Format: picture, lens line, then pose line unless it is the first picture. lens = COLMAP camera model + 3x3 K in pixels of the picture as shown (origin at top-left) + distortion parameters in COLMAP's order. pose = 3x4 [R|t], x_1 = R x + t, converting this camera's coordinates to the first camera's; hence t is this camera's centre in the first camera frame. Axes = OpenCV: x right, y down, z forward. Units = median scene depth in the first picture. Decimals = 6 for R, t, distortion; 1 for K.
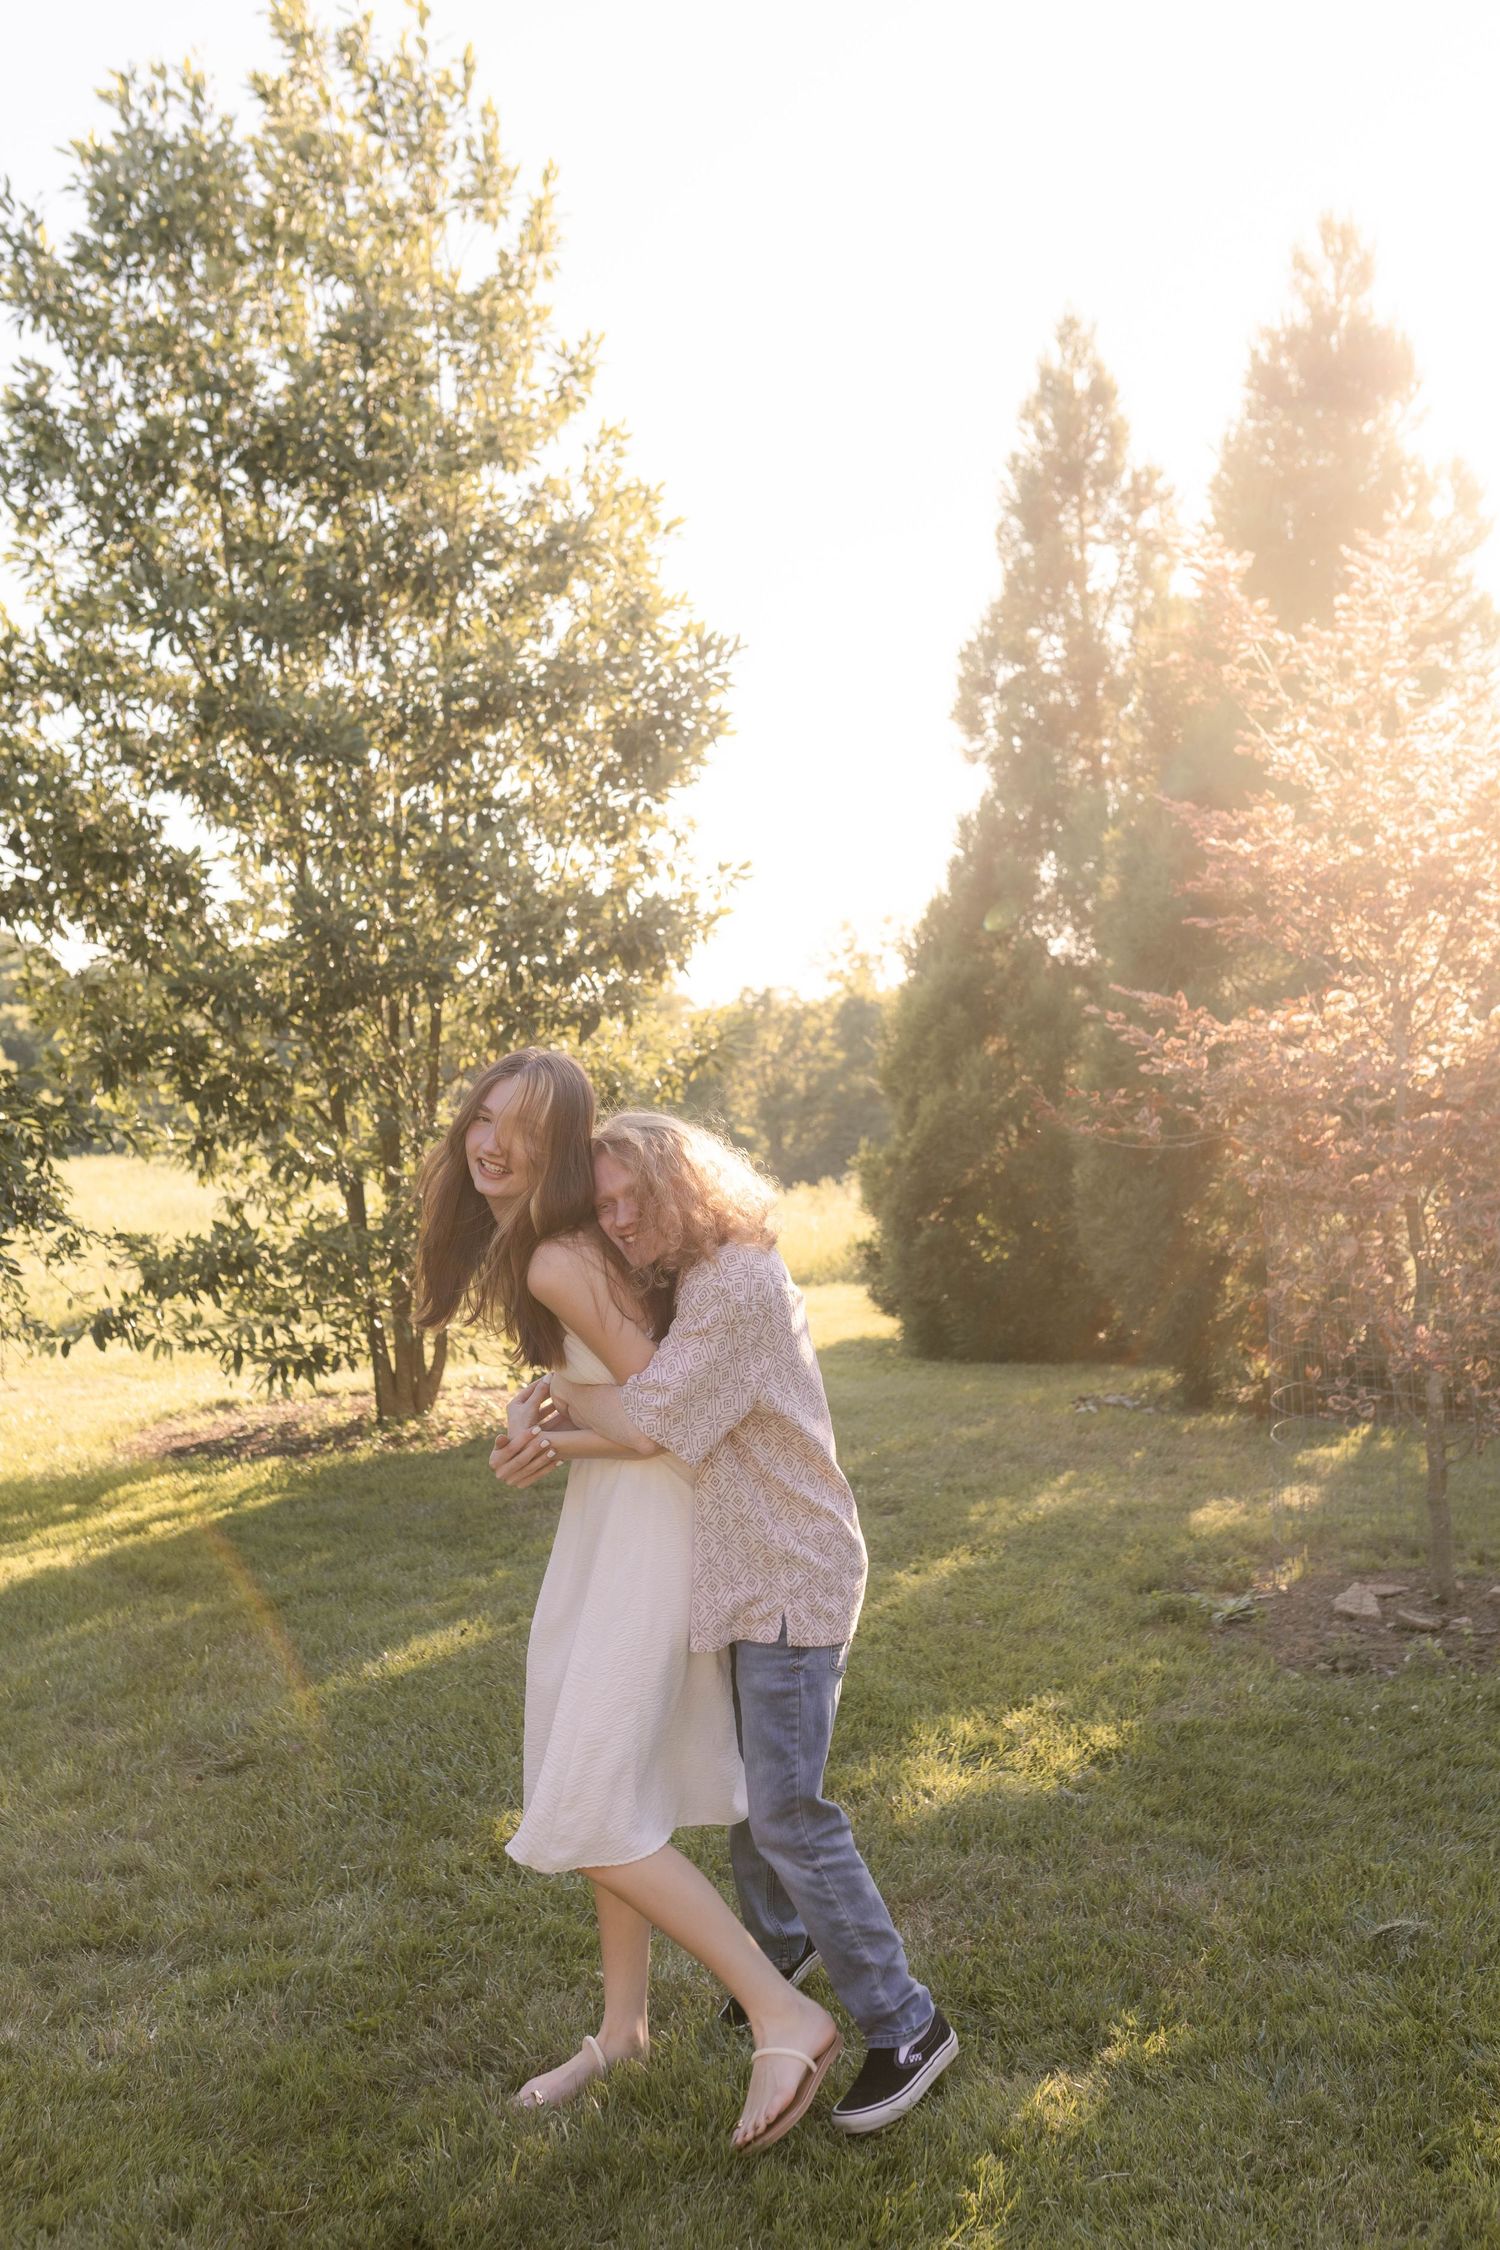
lens RADIAL K [[2206.7, 0, 750.0], [0, 2206.7, 1125.0], [0, 0, 1]] dist [0.007726, 0.002131]
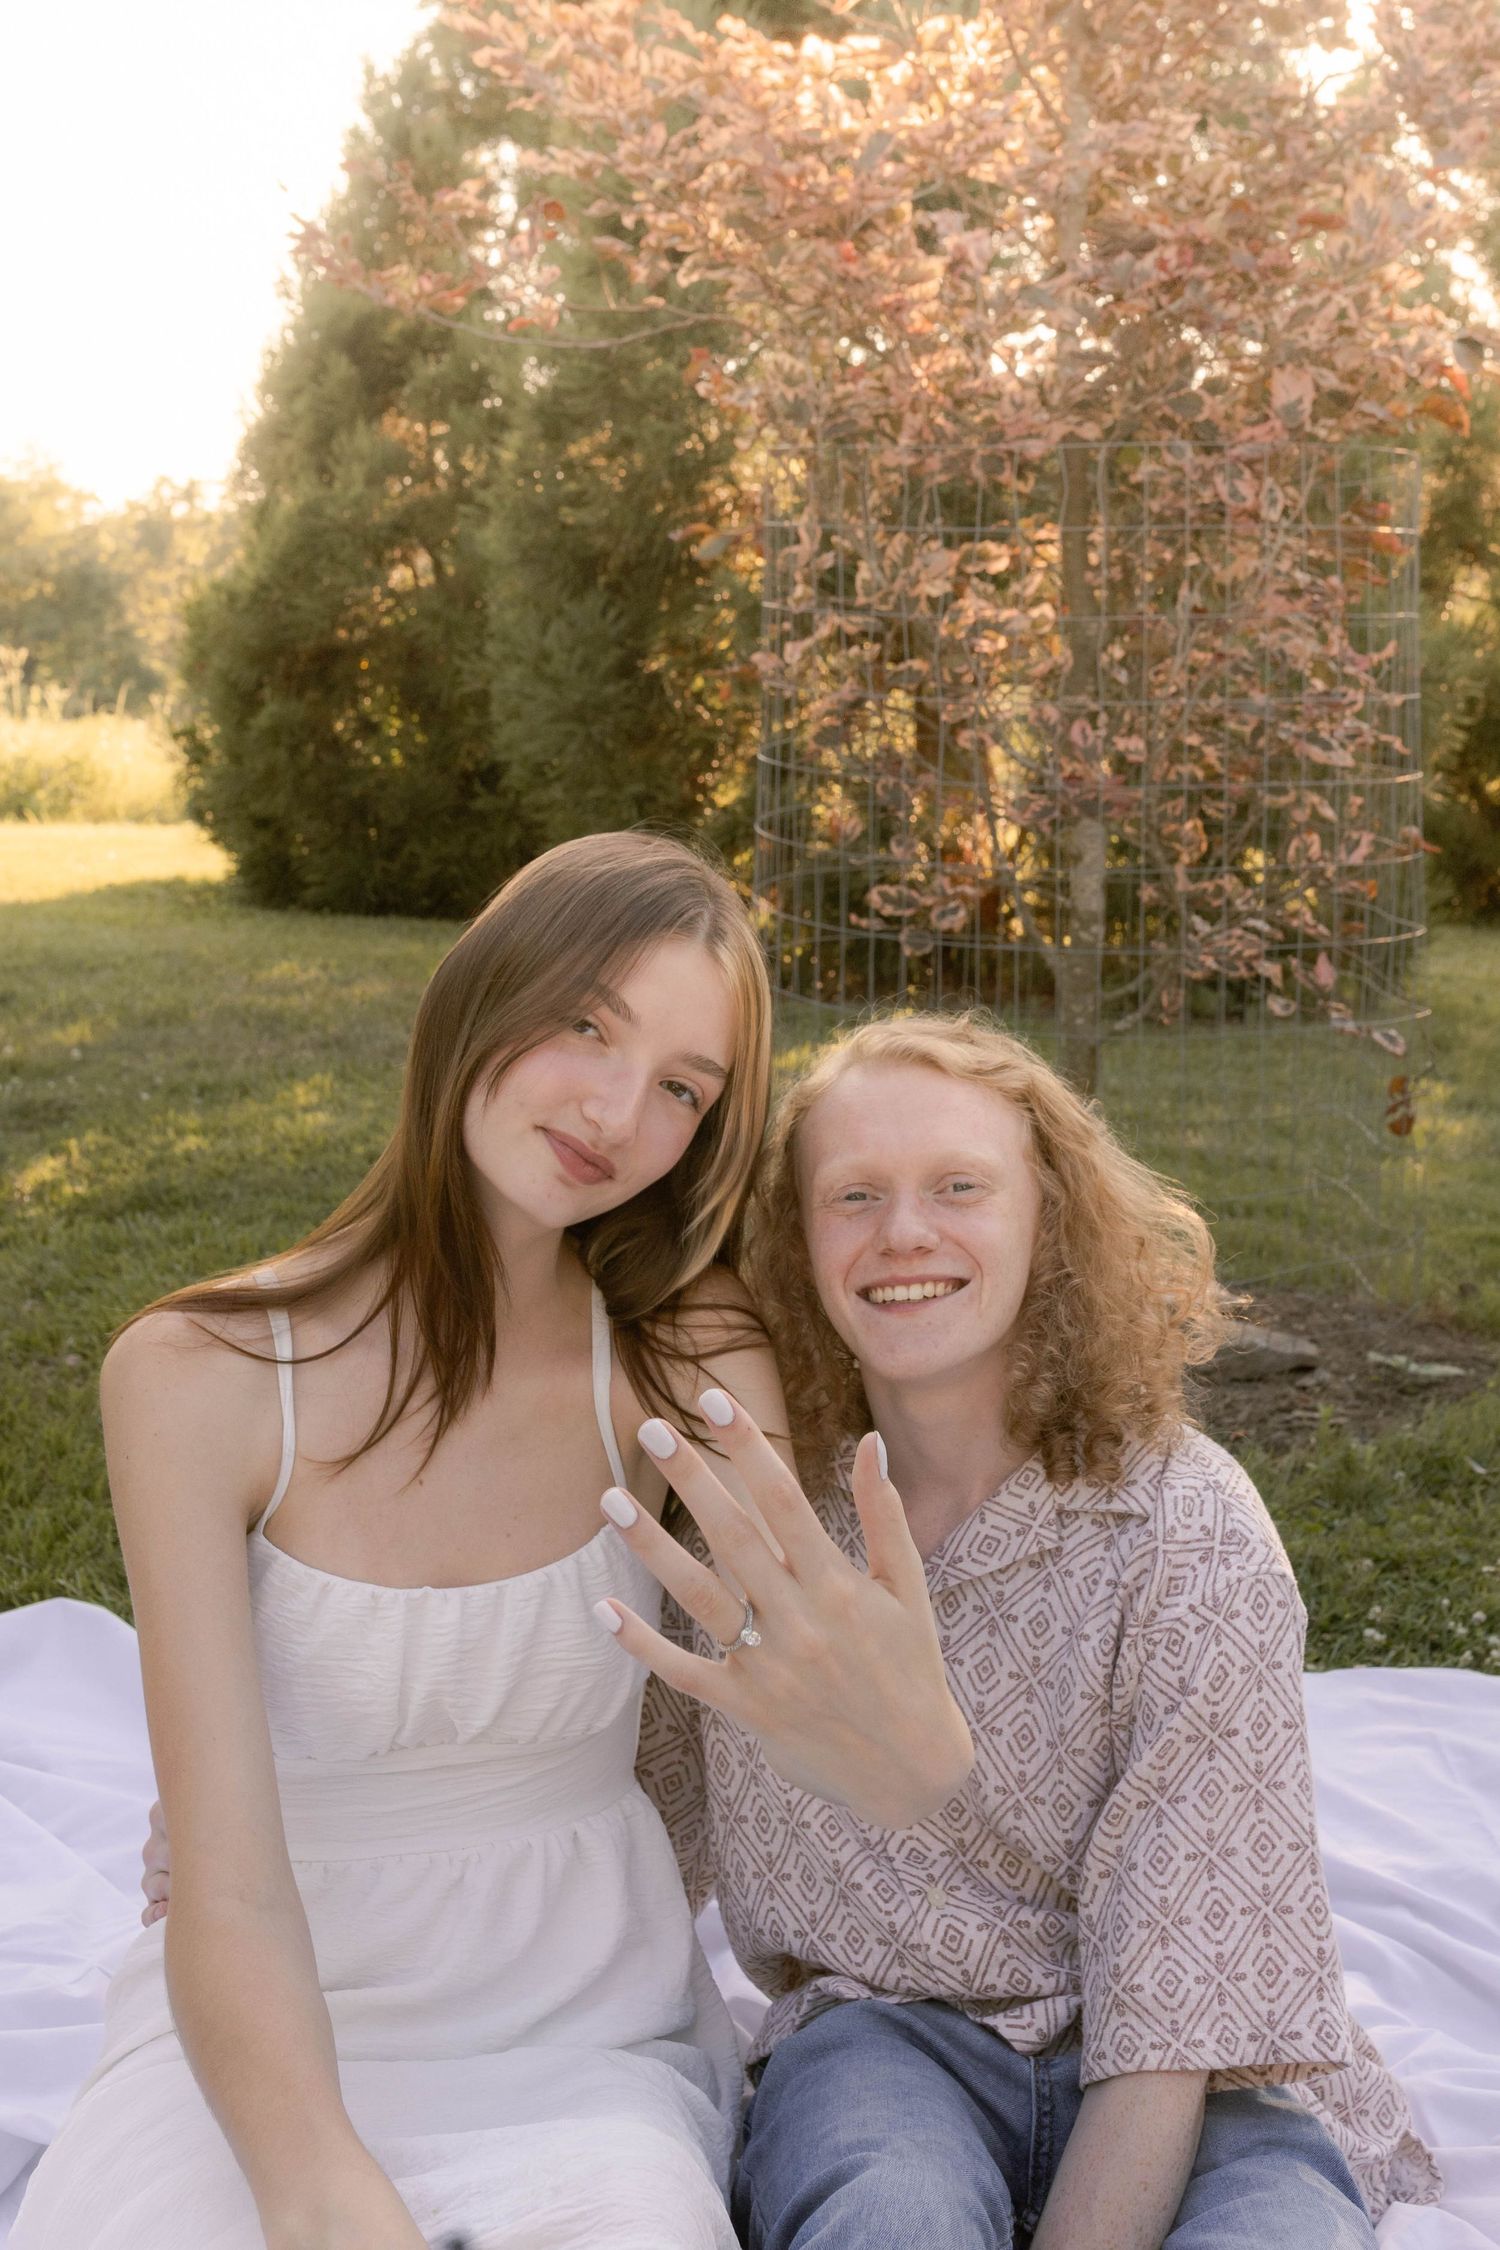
lens RADIAL K [[2206.7, 0, 750.0], [0, 2206.7, 1125.0], [0, 0, 1]] dist [0.007726, 0.002131]
pose [[0.978695, 0.030625, 0.203022, 0.087659], [-0.061036, 0.987508, 0.145270, 0.064370], [-0.196037, -0.154566, 0.968338, 0.333433]]
